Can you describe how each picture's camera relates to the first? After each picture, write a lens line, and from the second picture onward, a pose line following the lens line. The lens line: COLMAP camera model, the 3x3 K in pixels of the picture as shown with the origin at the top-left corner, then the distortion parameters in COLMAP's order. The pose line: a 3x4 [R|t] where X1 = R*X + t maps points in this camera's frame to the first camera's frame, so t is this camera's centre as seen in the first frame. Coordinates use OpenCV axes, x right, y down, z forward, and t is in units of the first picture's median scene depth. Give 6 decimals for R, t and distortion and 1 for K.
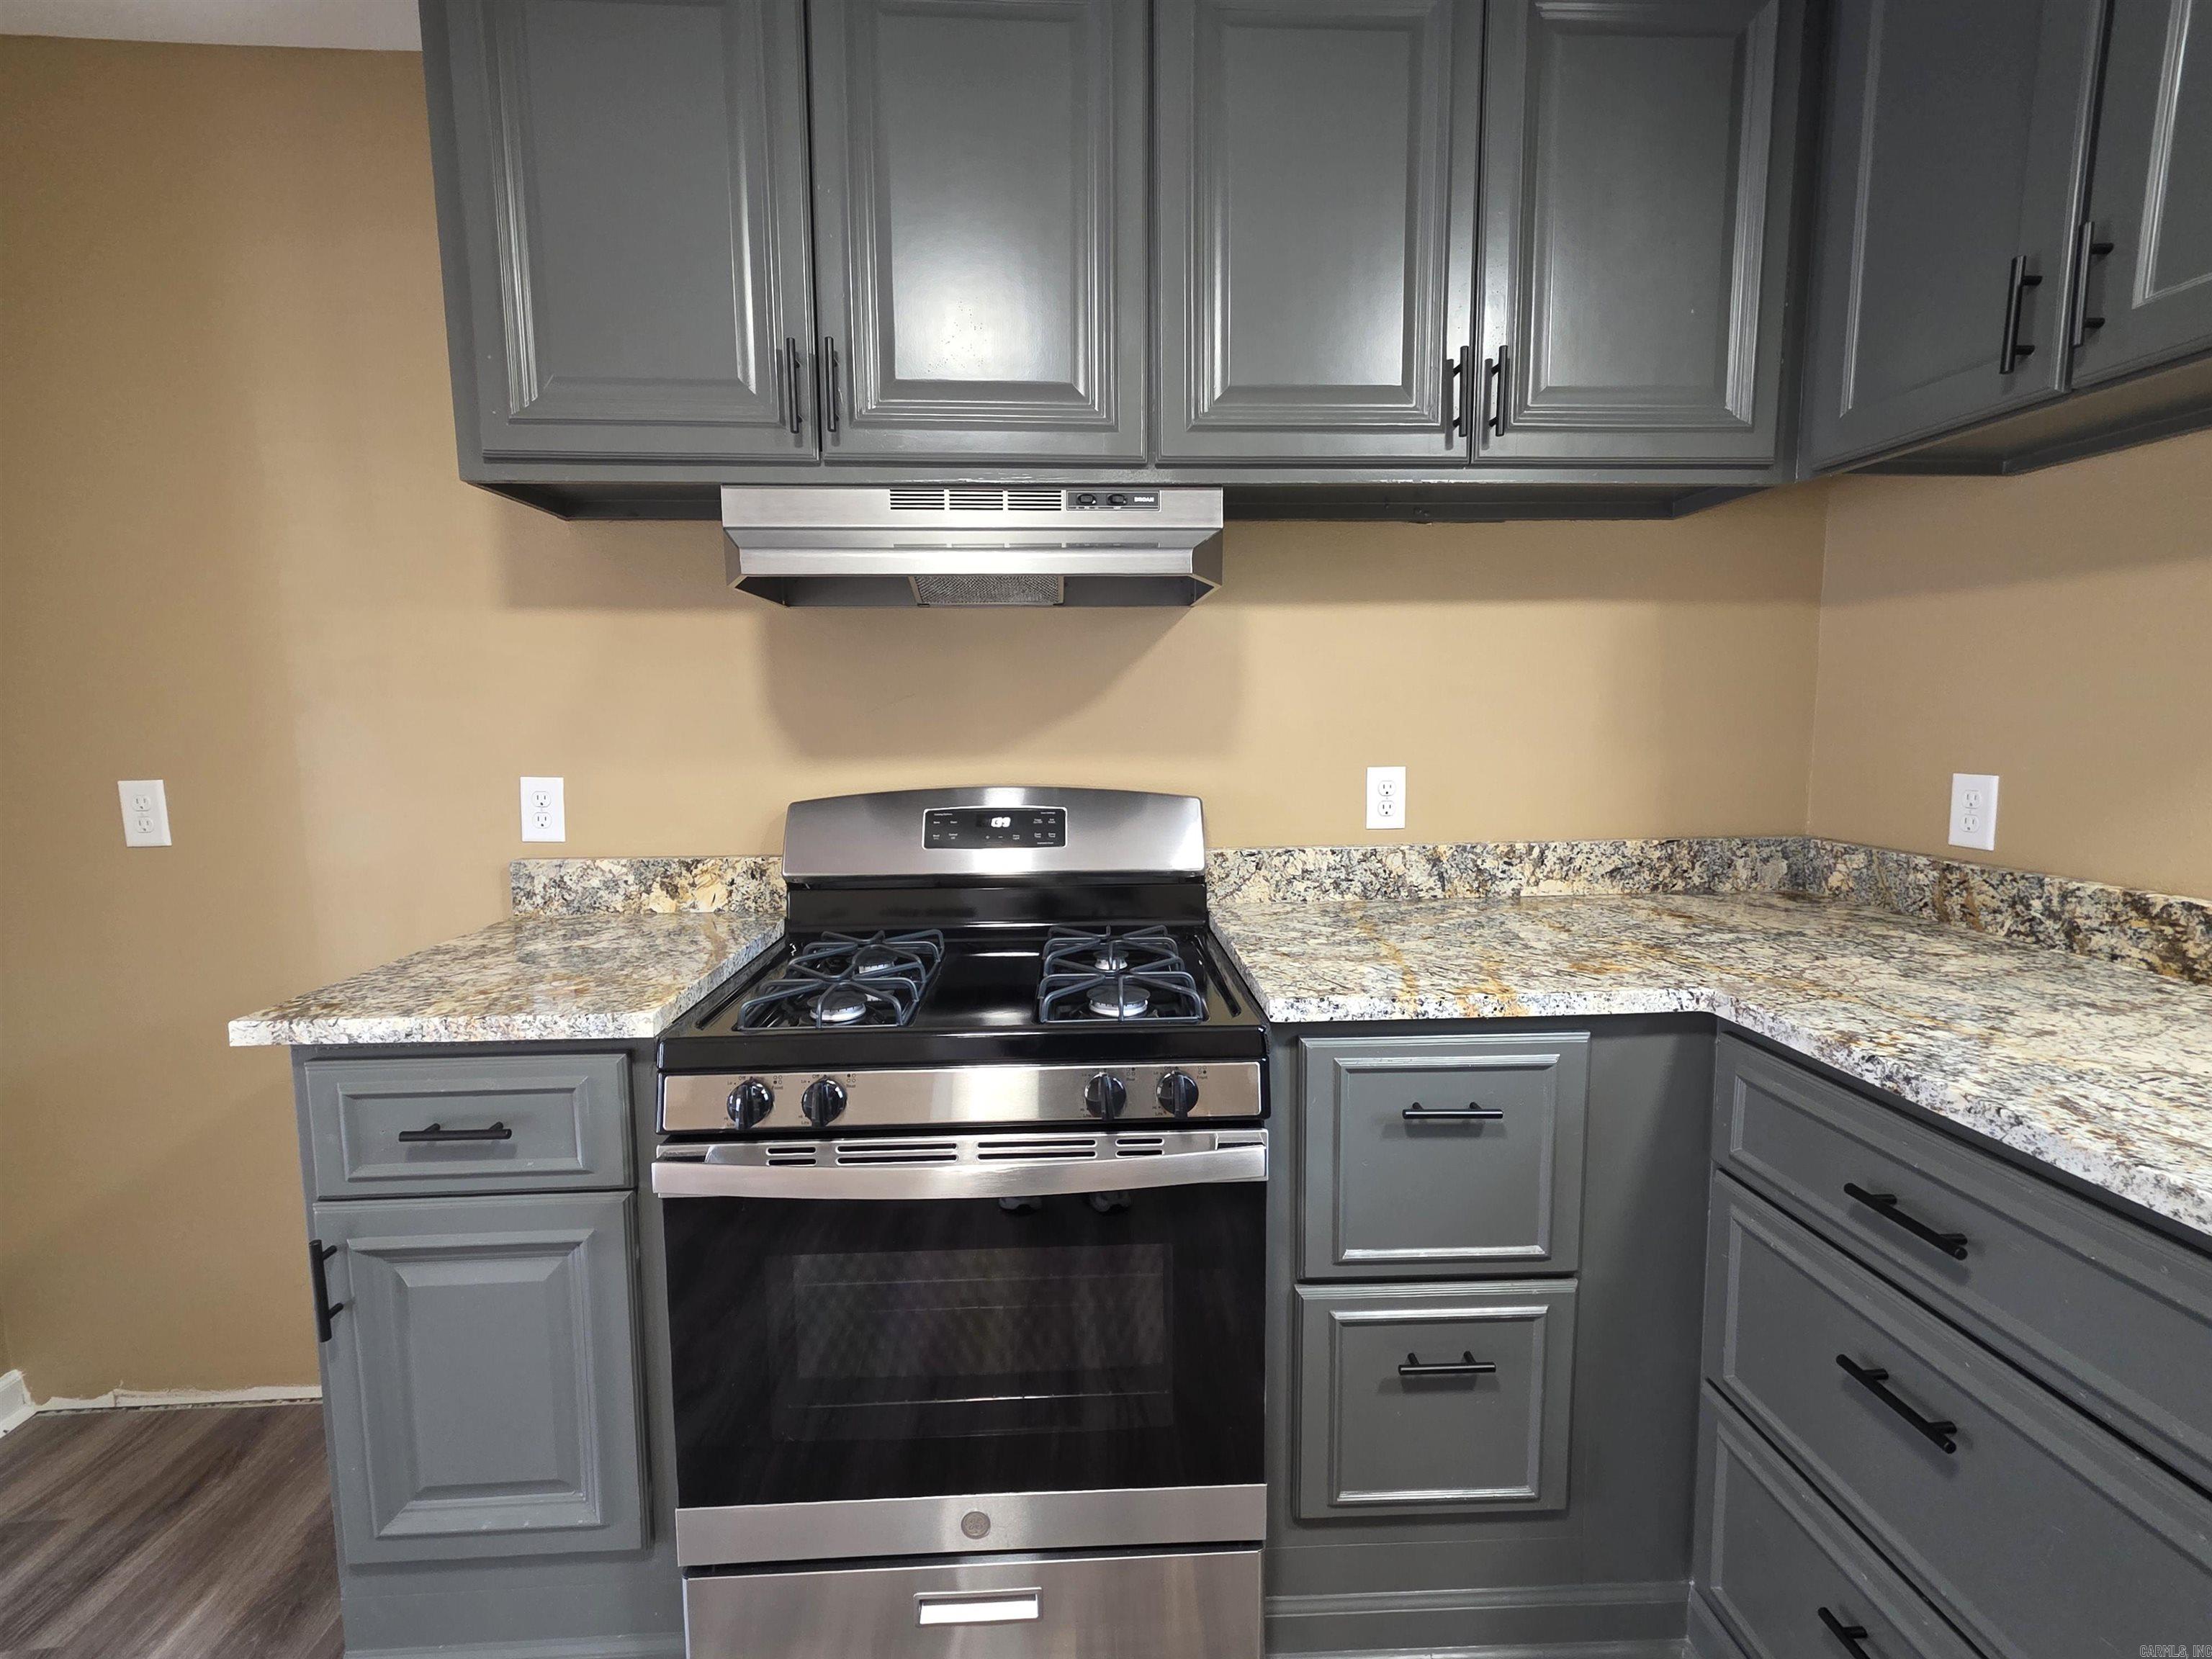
lens RADIAL K [[965.3, 0, 1113.5], [0, 965.3, 821.8], [0, 0, 1]] dist [-0.001085, 0.000055]
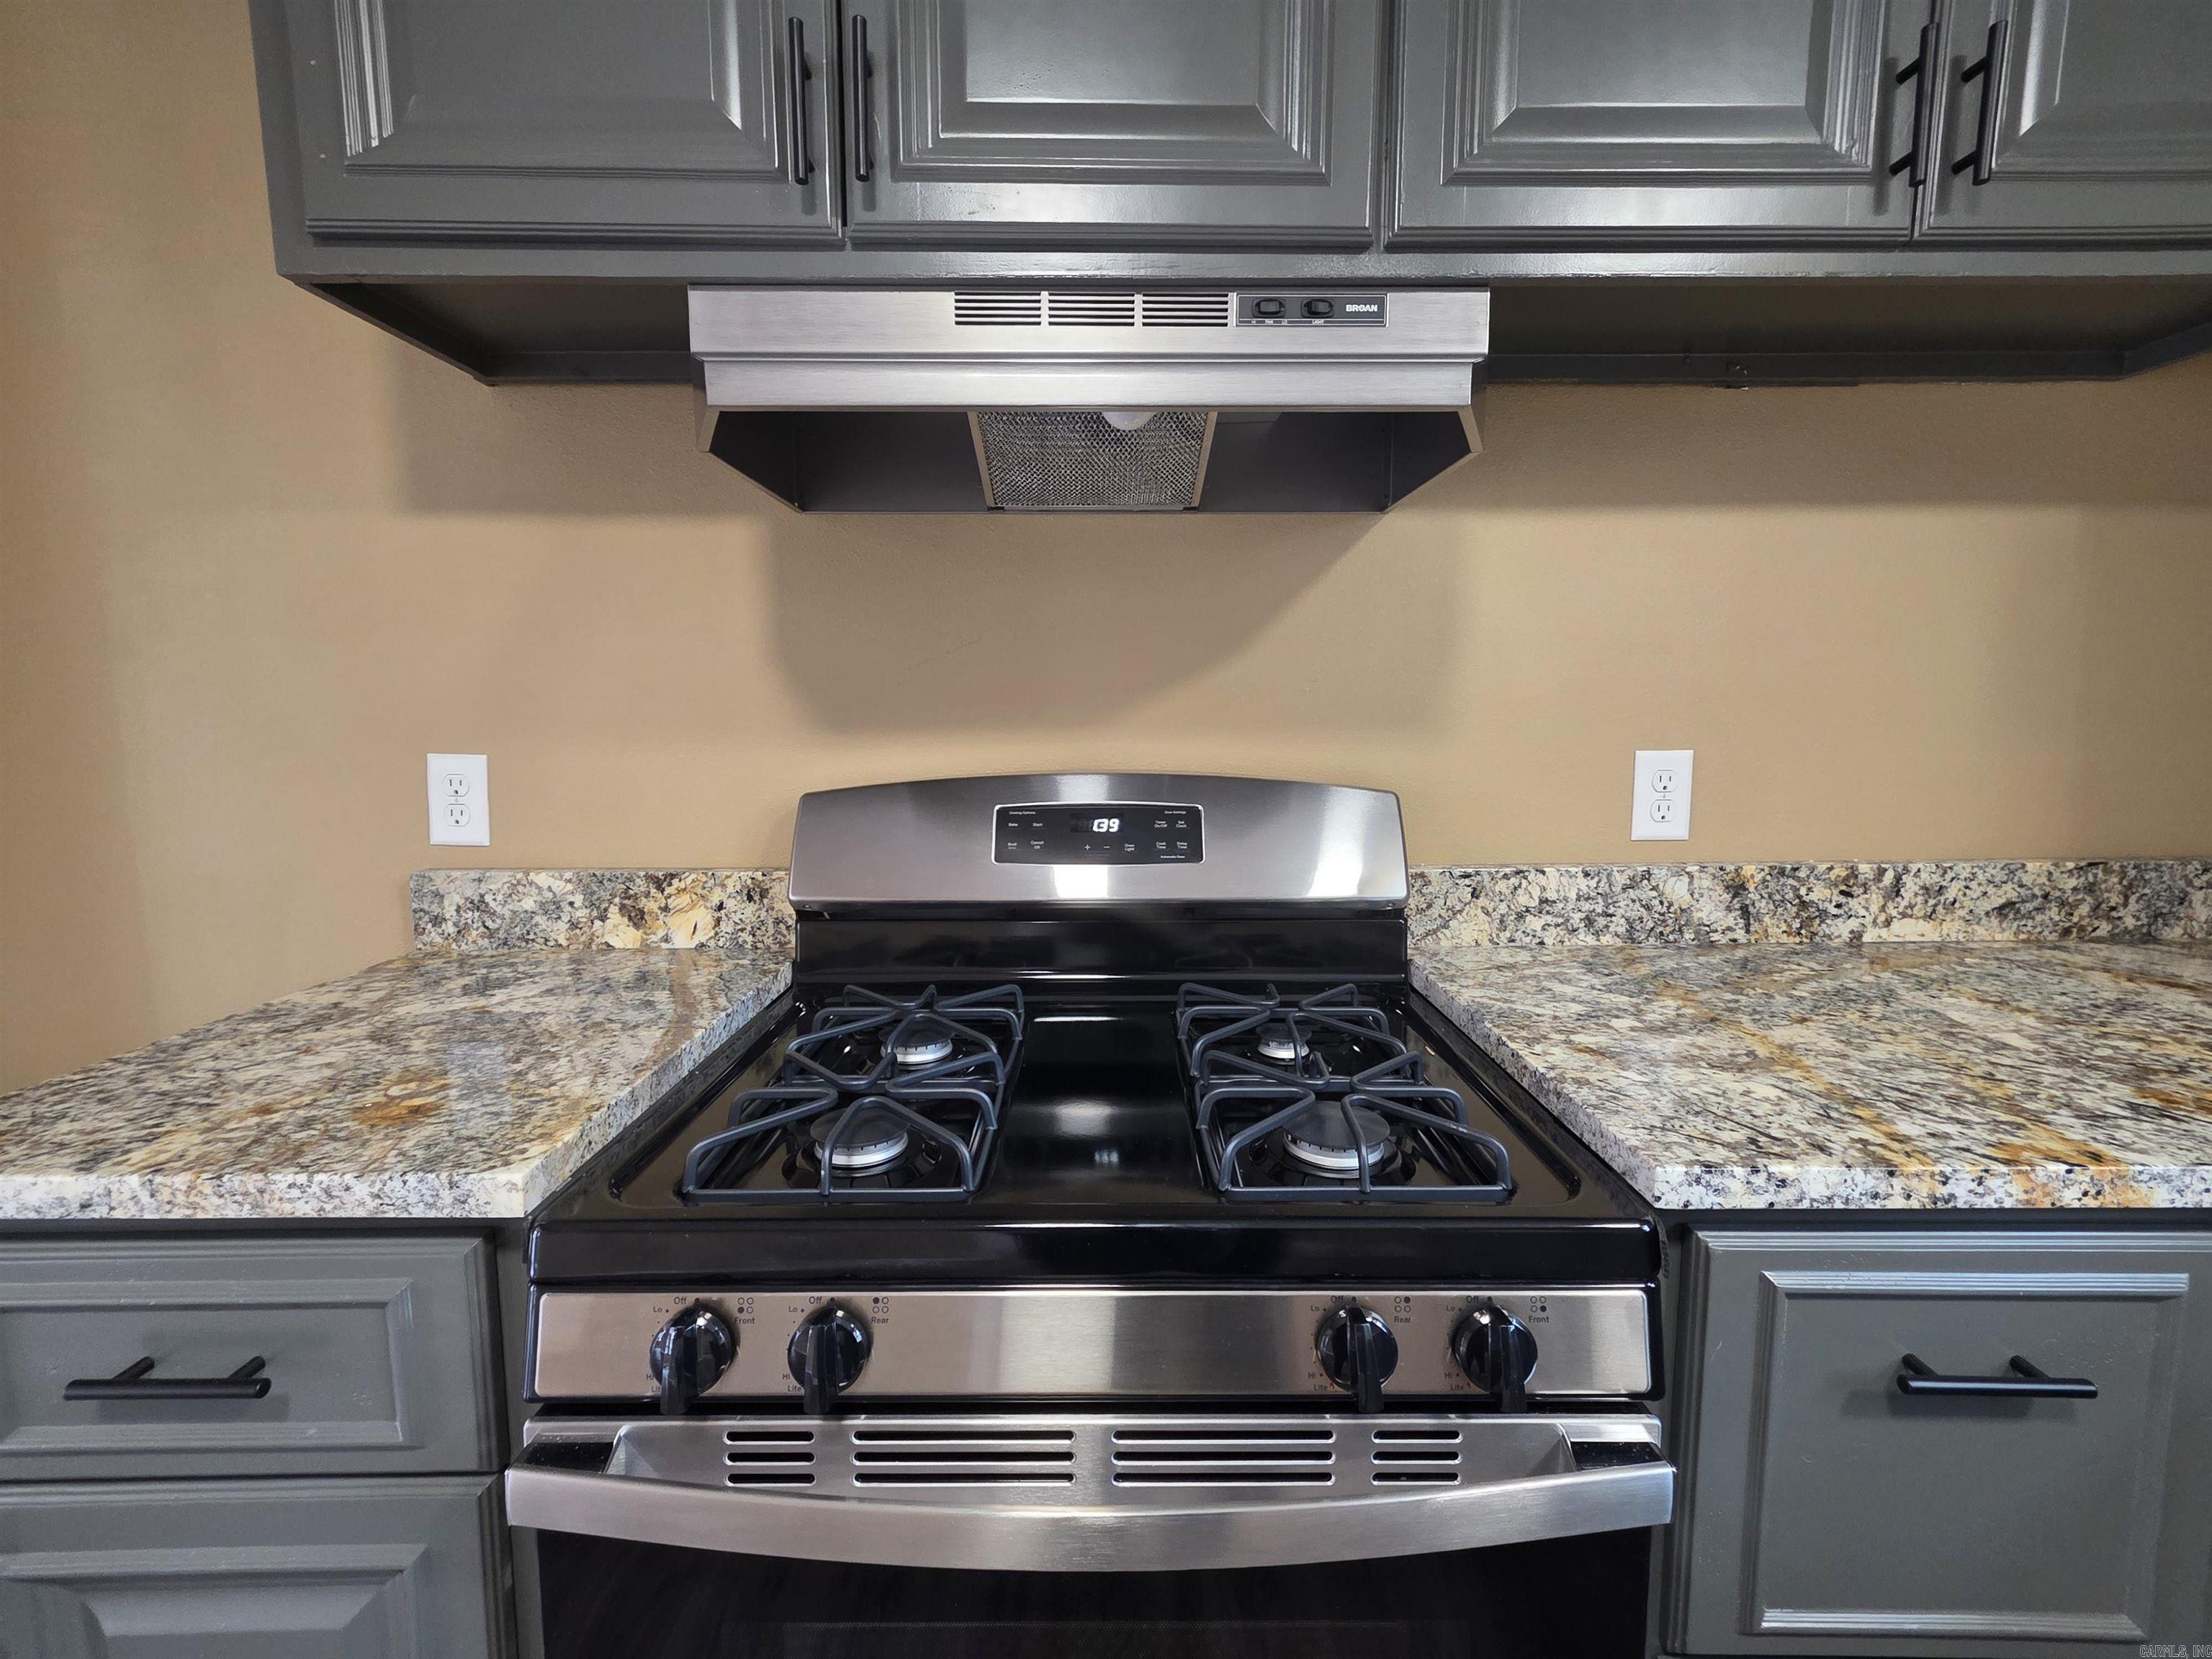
lens RADIAL K [[965.3, 0, 1114.2], [0, 965.3, 821.2], [0, 0, 1]] dist [-0.001085, 0.000055]
pose [[0.999163, 0.010906, -0.039433, -0.101618], [-0.010827, 0.999939, 0.002233, -0.004912], [0.039455, -0.001804, 0.999220, 0.385163]]
